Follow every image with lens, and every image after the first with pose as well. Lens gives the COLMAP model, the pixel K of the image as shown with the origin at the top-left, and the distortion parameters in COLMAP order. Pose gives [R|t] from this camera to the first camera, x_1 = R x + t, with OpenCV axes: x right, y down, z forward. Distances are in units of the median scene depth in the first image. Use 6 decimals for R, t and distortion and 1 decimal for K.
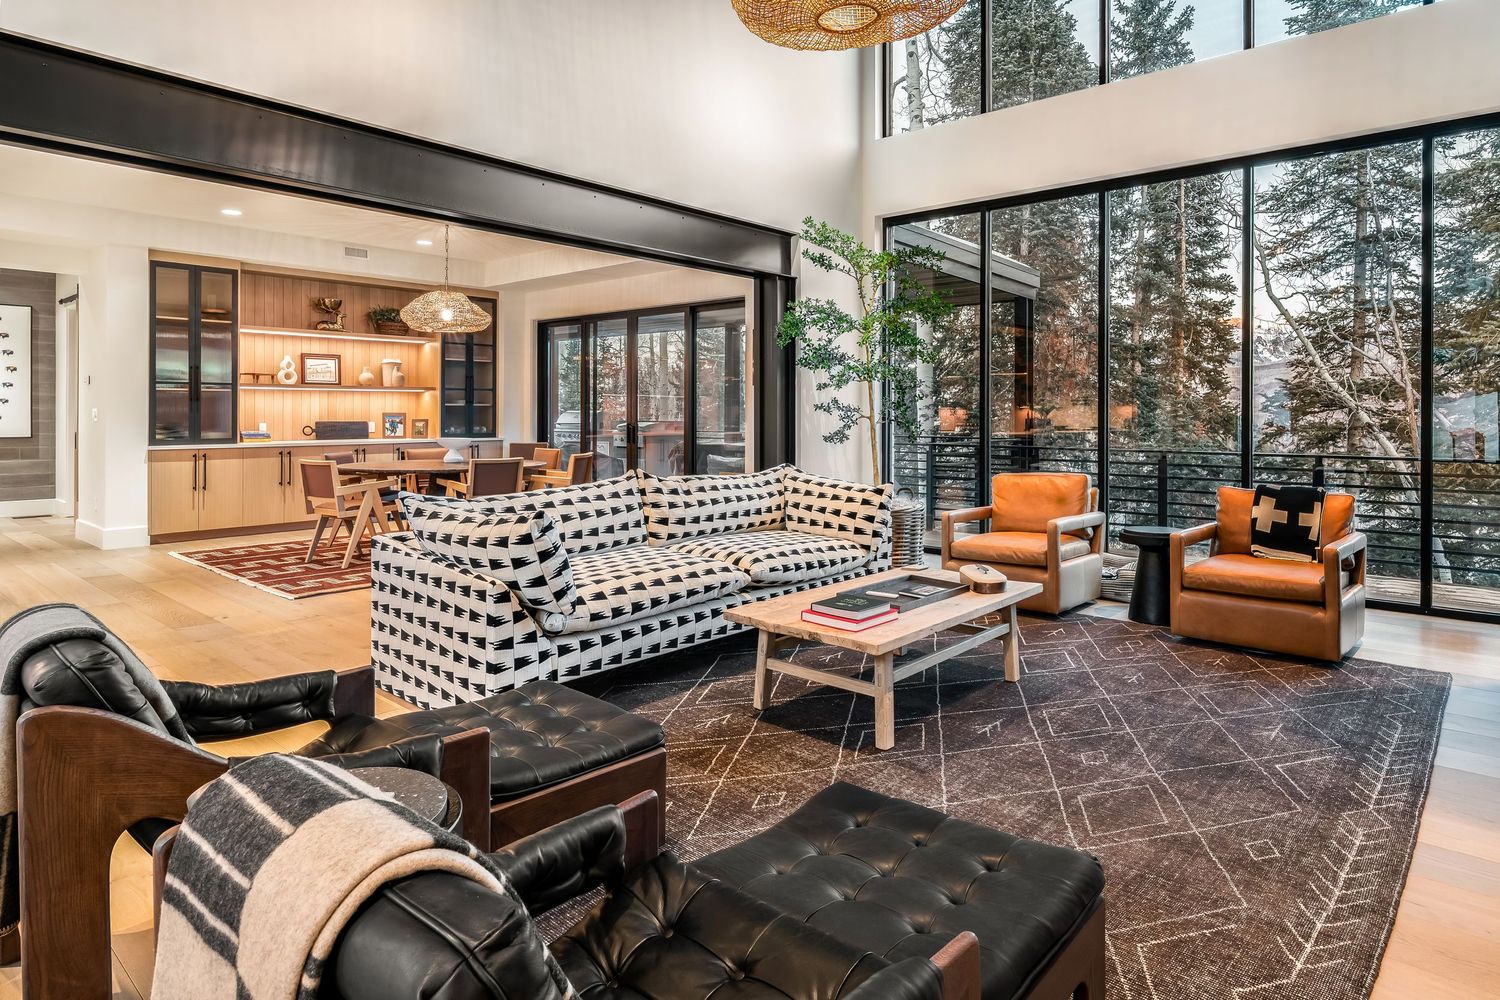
lens RADIAL K [[852.1, 0, 749.4], [0, 852.1, 411.9], [0, 0, 1]] dist [0.002092, 0.001766]
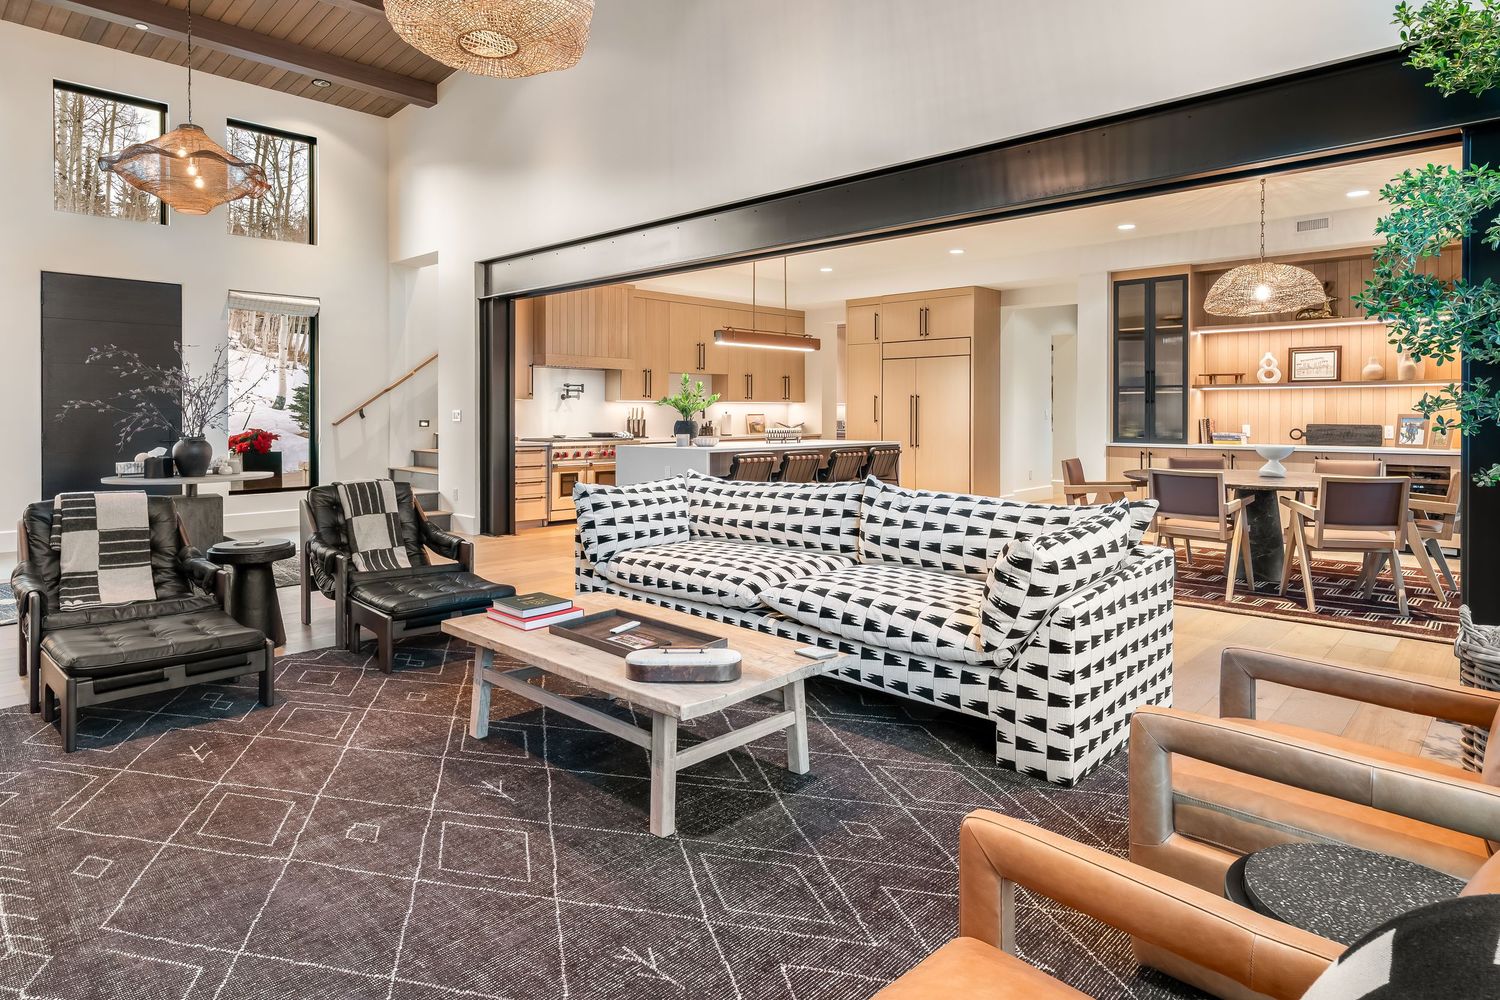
lens RADIAL K [[852.1, 0, 749.4], [0, 852.1, 411.9], [0, 0, 1]] dist [0.002092, 0.001766]
pose [[-0.034828, 0.000882, -0.999393, 0.455861], [-0.001953, 0.999998, 0.000951, -0.000984], [0.999391, 0.001985, -0.034826, 0.525521]]
